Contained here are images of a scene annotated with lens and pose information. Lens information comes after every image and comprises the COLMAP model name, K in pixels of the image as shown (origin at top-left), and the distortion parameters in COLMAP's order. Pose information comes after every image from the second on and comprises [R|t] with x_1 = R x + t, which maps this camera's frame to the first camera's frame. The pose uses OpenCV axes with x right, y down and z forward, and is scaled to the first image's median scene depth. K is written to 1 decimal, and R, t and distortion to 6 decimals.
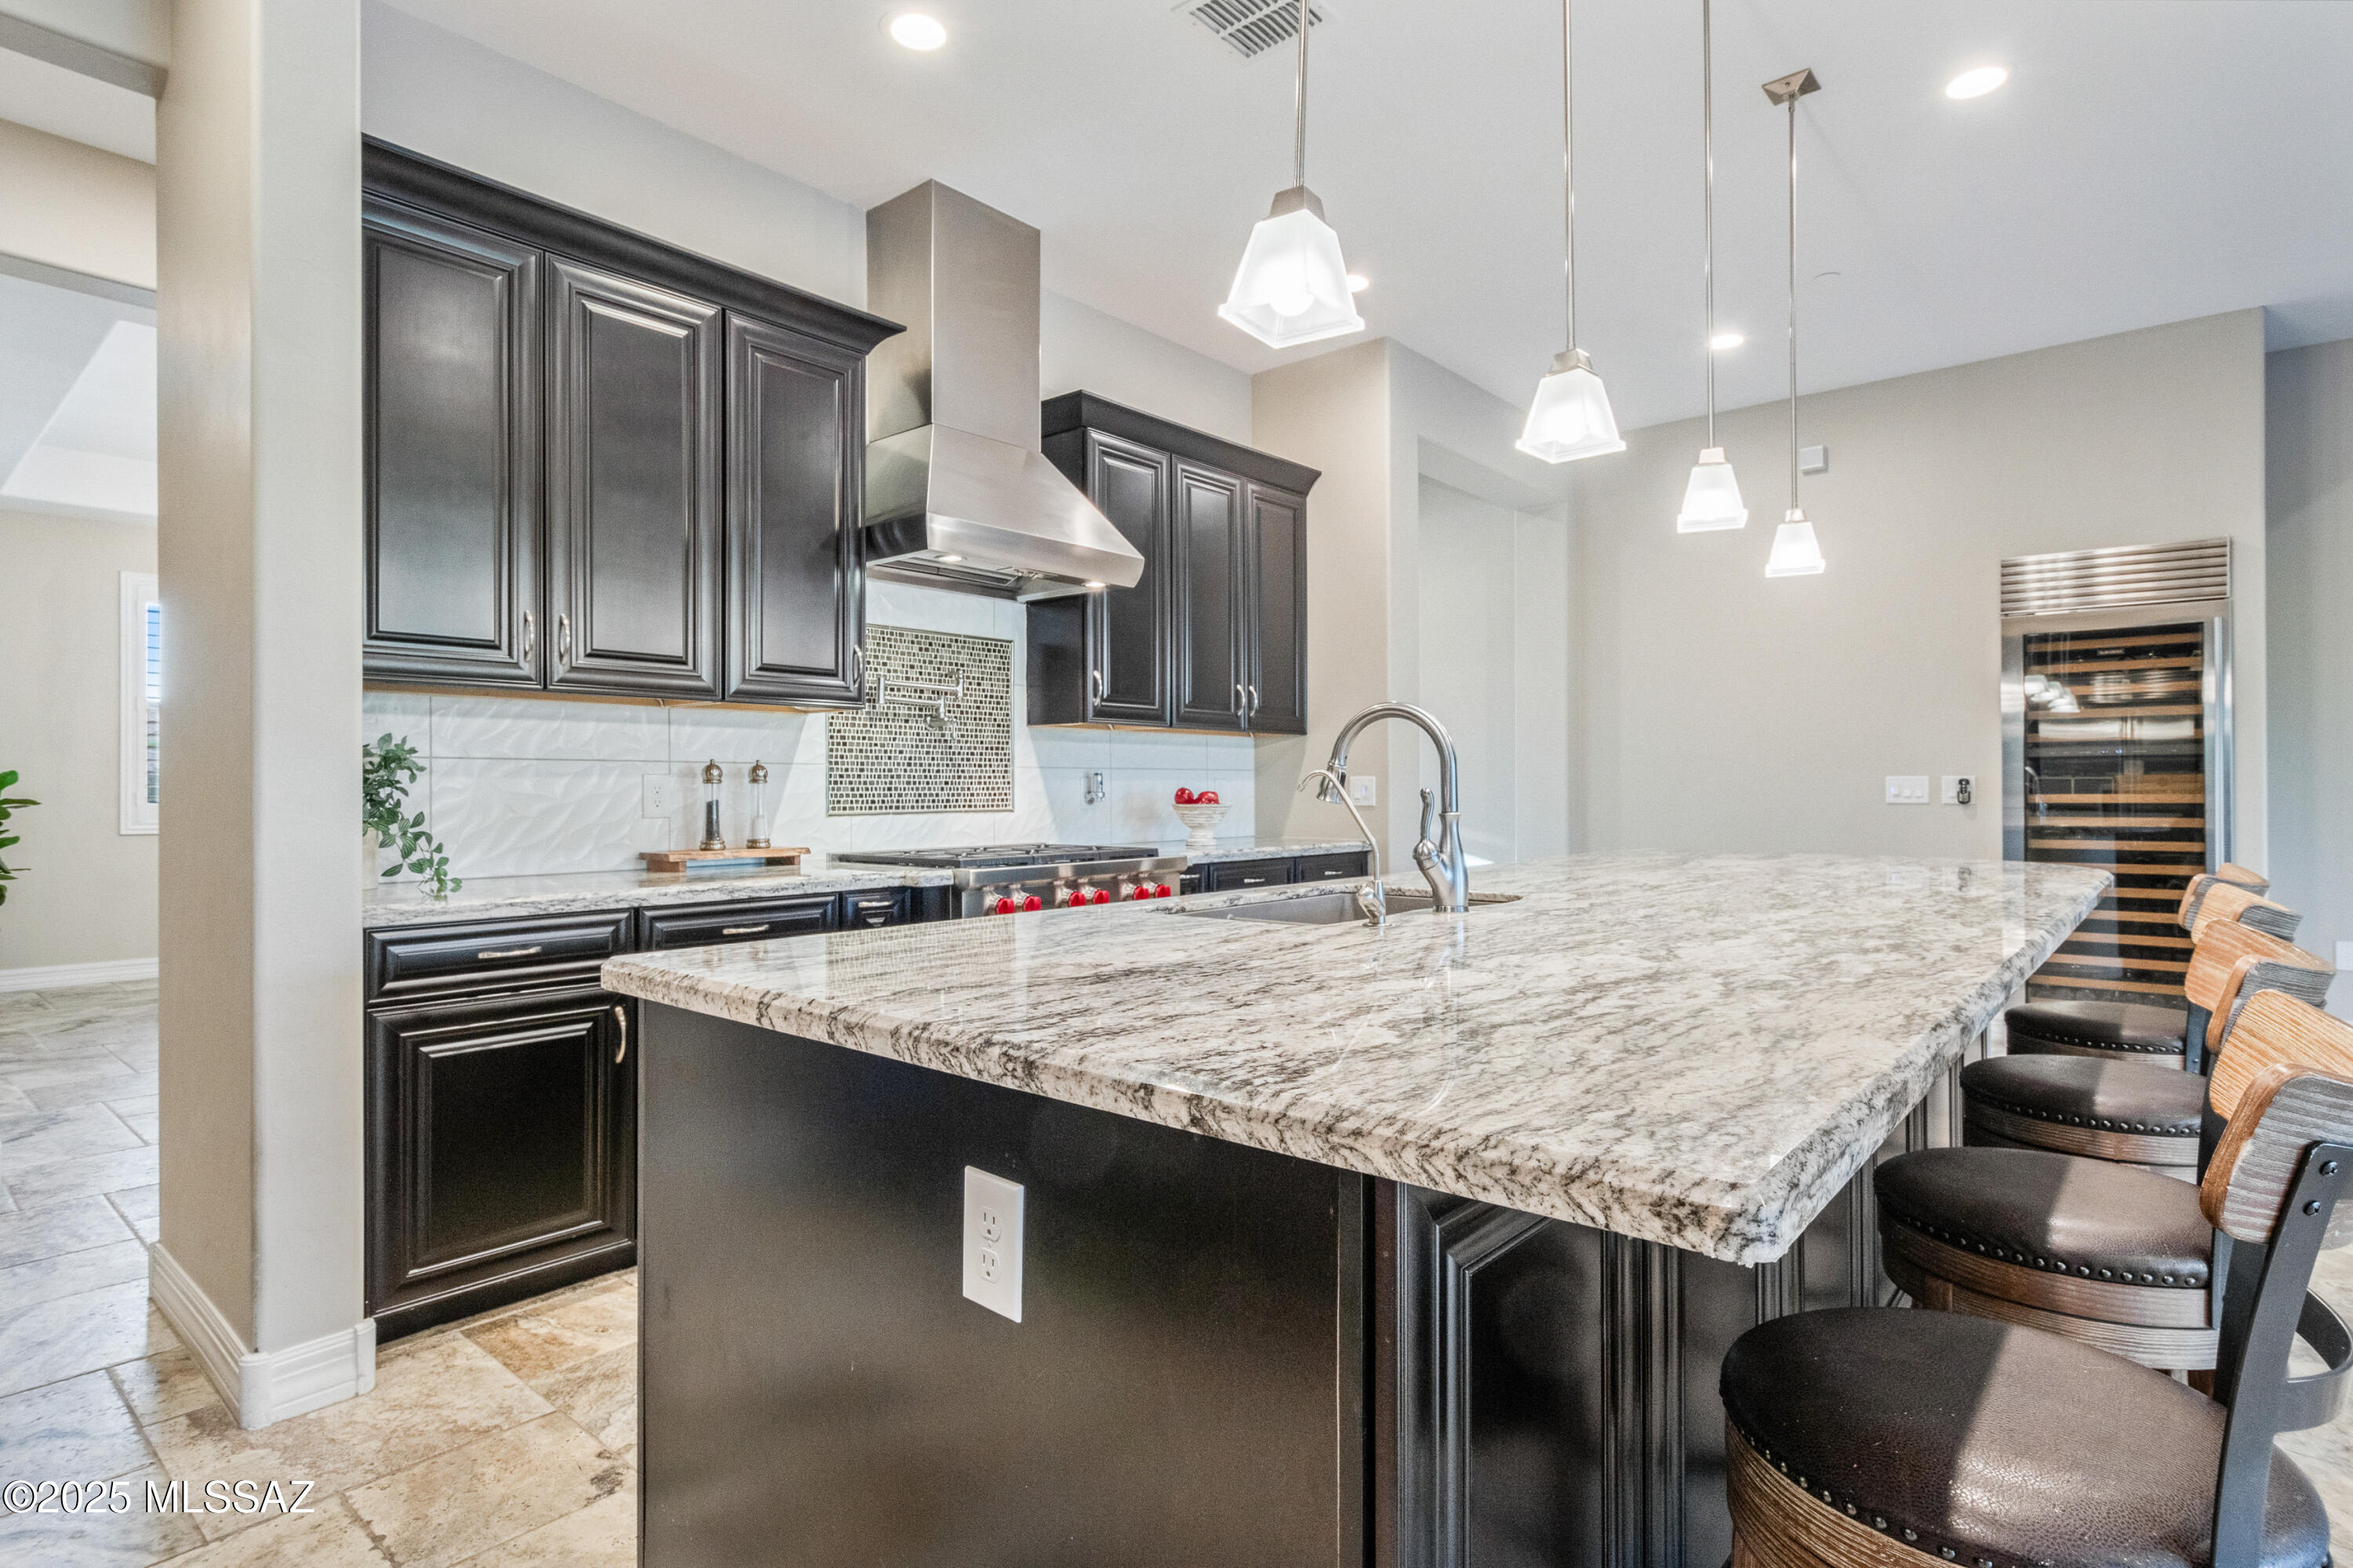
lens RADIAL K [[1191.6, 0, 1175.9], [0, 1191.6, 781.1], [0, 0, 1]] dist [0.000364, 0.000118]
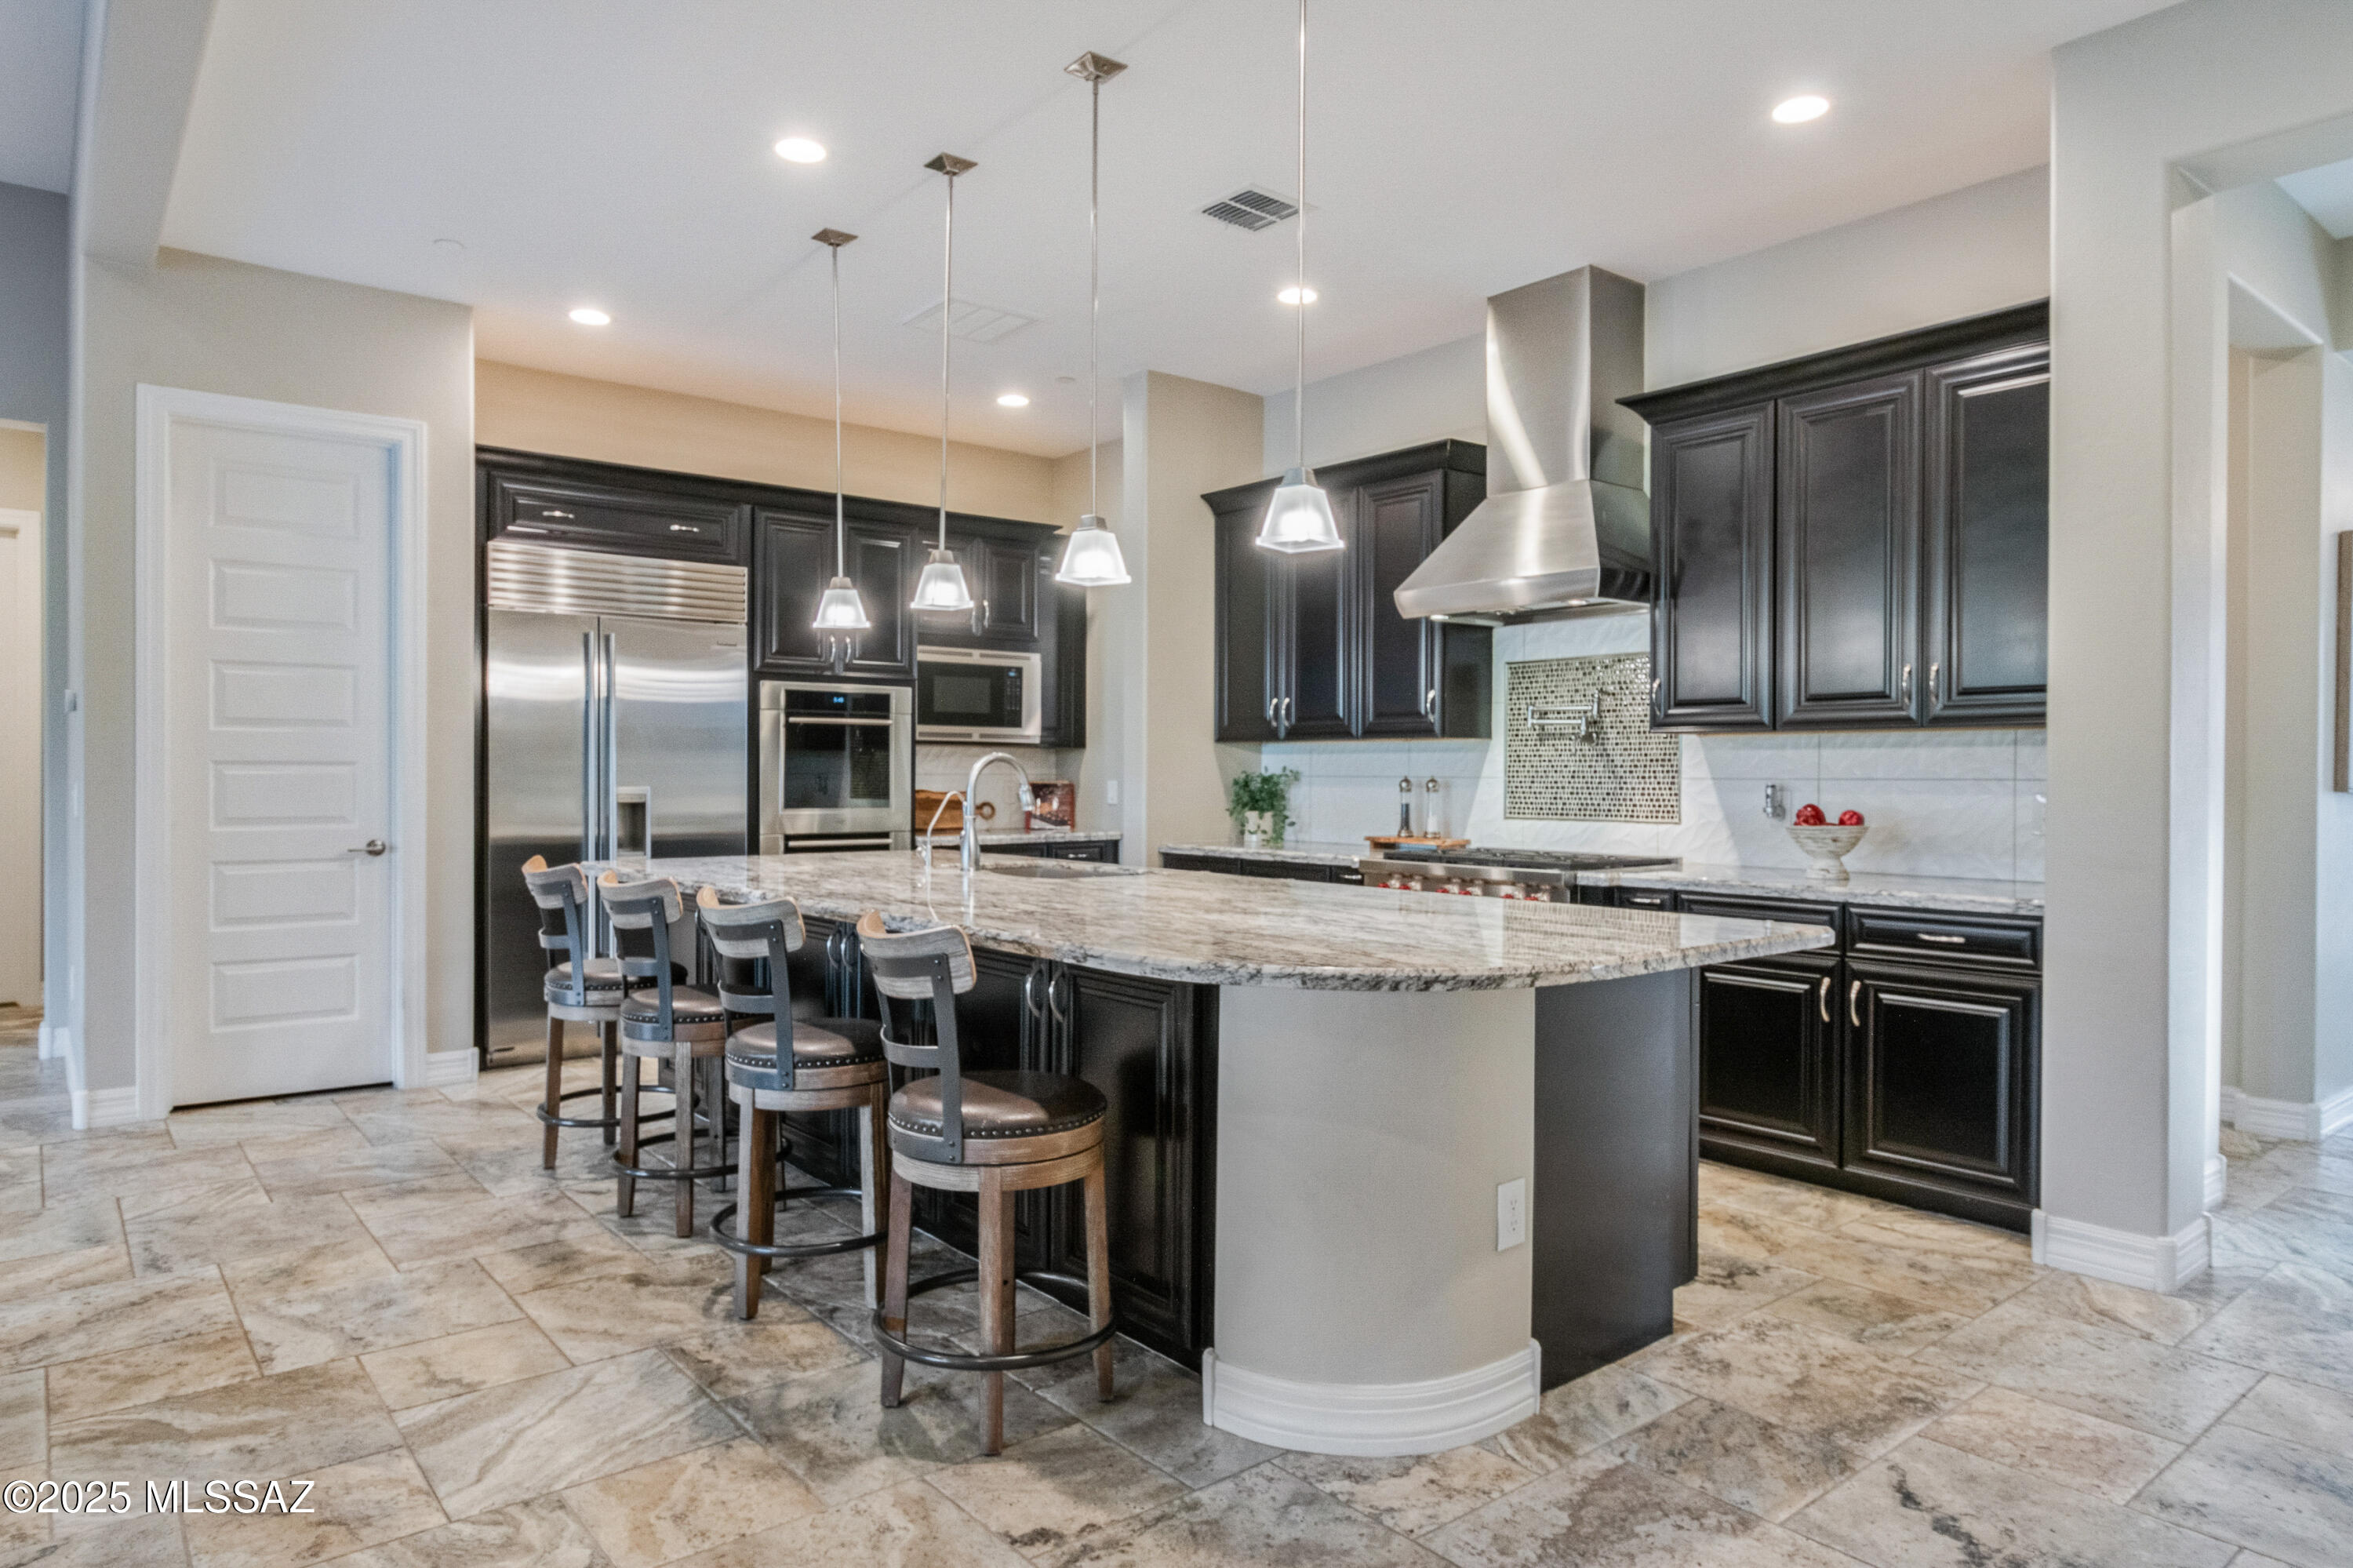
lens RADIAL K [[1422.5, 0, 1188.1], [0, 1422.5, 788.7], [0, 0, 1]] dist [-0.004597, -0.002866]
pose [[-0.169044, 0.008009, -0.985576, 1.191259], [-0.002186, 0.999961, 0.008501, -0.013821], [0.985606, 0.003592, -0.169020, 0.874339]]
